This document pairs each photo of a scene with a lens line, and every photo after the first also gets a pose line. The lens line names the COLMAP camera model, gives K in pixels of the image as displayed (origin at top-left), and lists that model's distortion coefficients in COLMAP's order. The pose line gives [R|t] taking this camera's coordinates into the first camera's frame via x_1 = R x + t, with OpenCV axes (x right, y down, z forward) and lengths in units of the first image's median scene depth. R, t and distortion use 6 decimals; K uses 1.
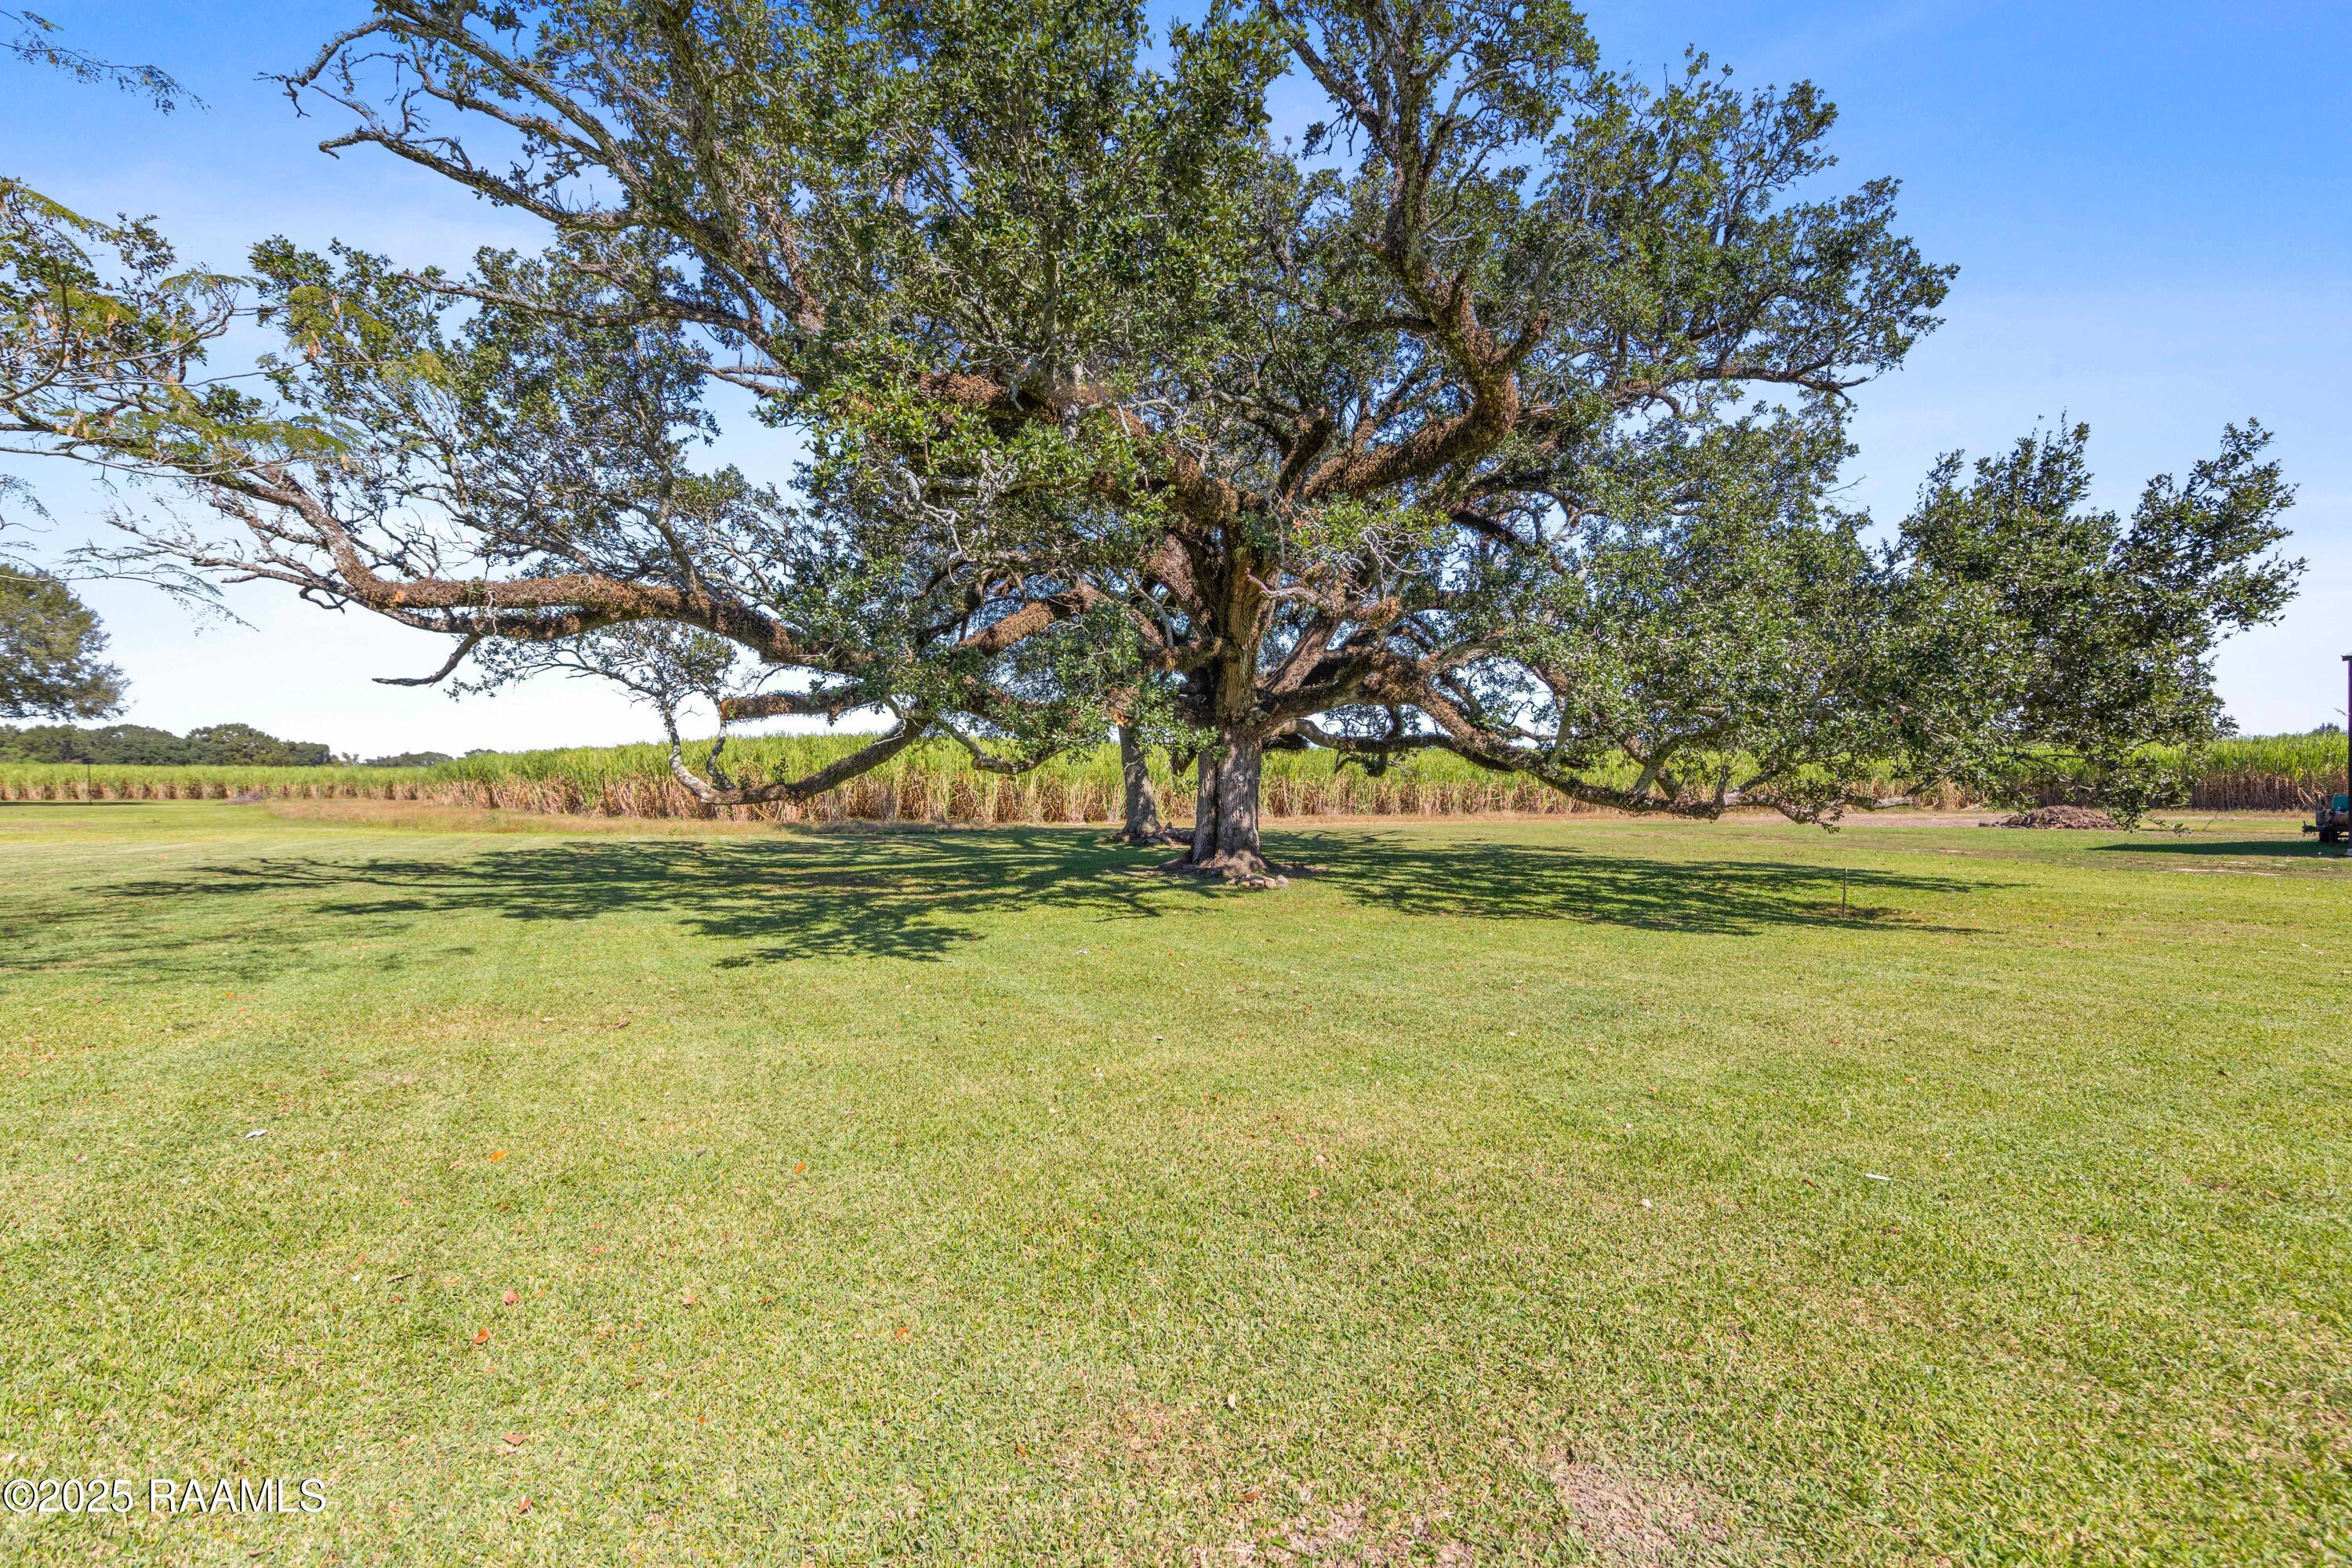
lens RADIAL K [[1066.1, 0, 1166.3], [0, 1066.1, 786.5], [0, 0, 1]] dist [0.004943, 0.000528]
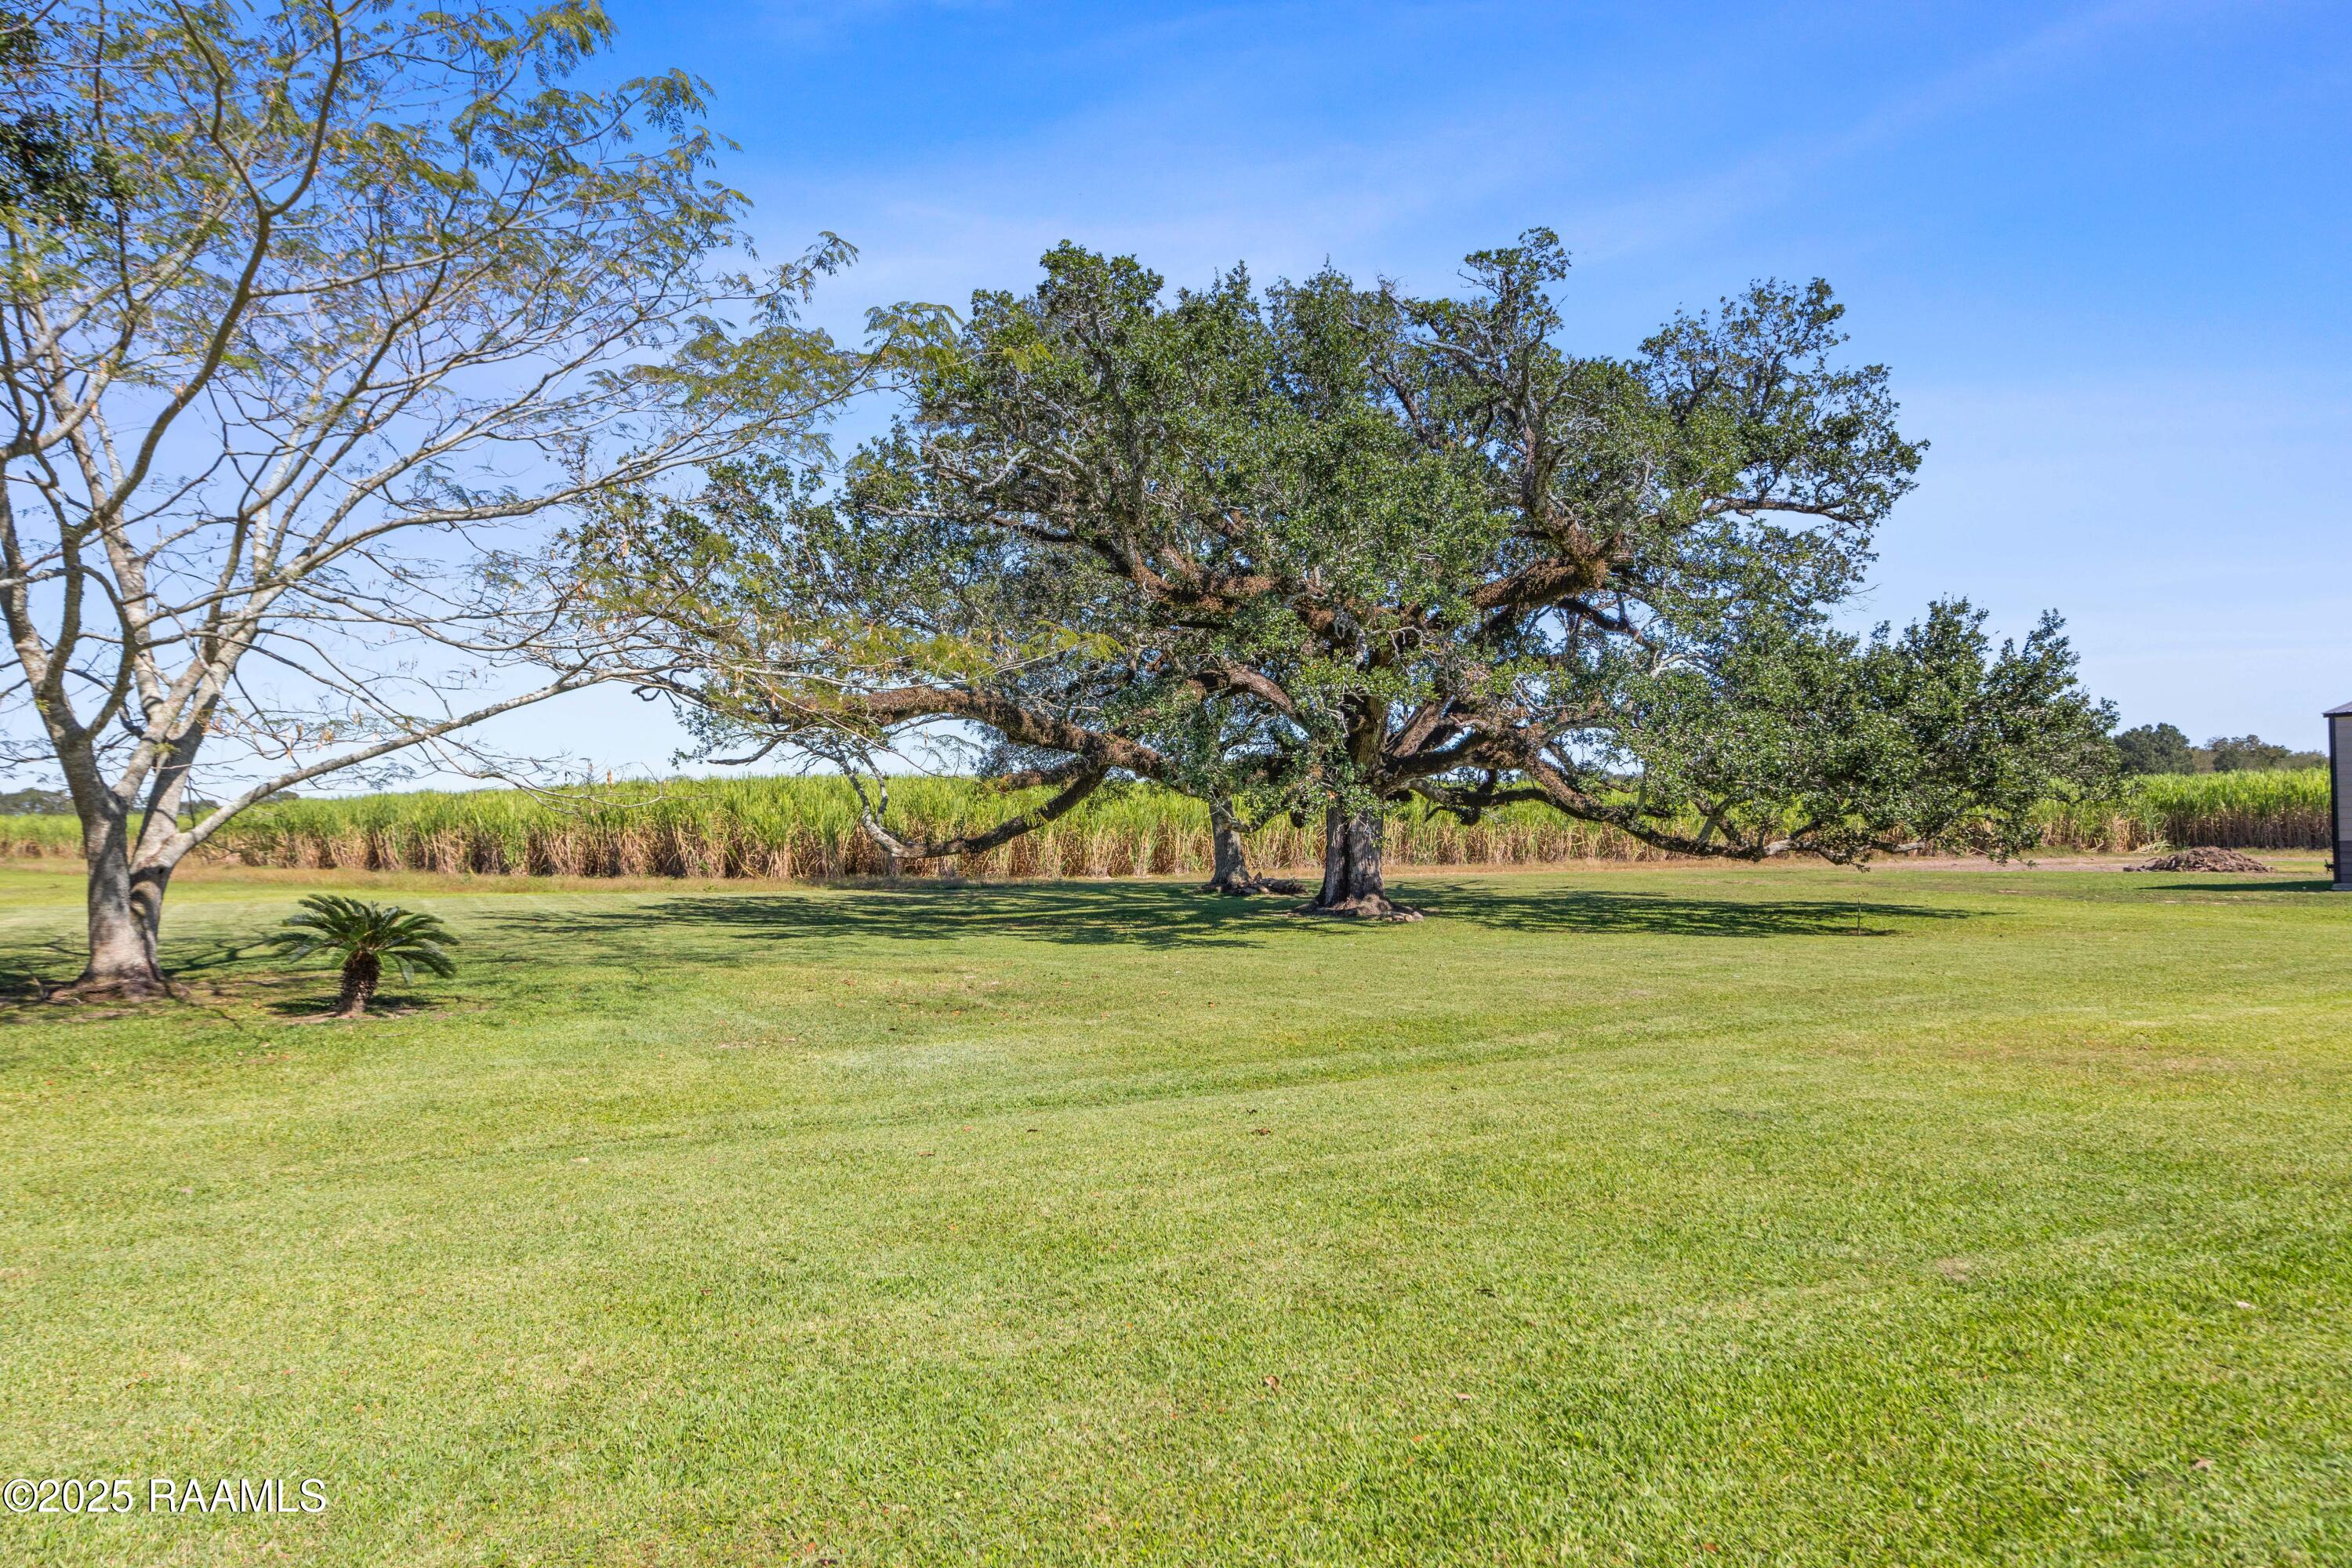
lens RADIAL K [[1520.4, 0, 1182.1], [0, 1520.4, 785.6], [0, 0, 1]] dist [0.008015, 0.001531]
pose [[0.998659, -0.007424, 0.051238, -0.214415], [0.008899, 0.999551, -0.028623, -0.011760], [-0.051002, 0.029041, 0.998276, -0.622641]]
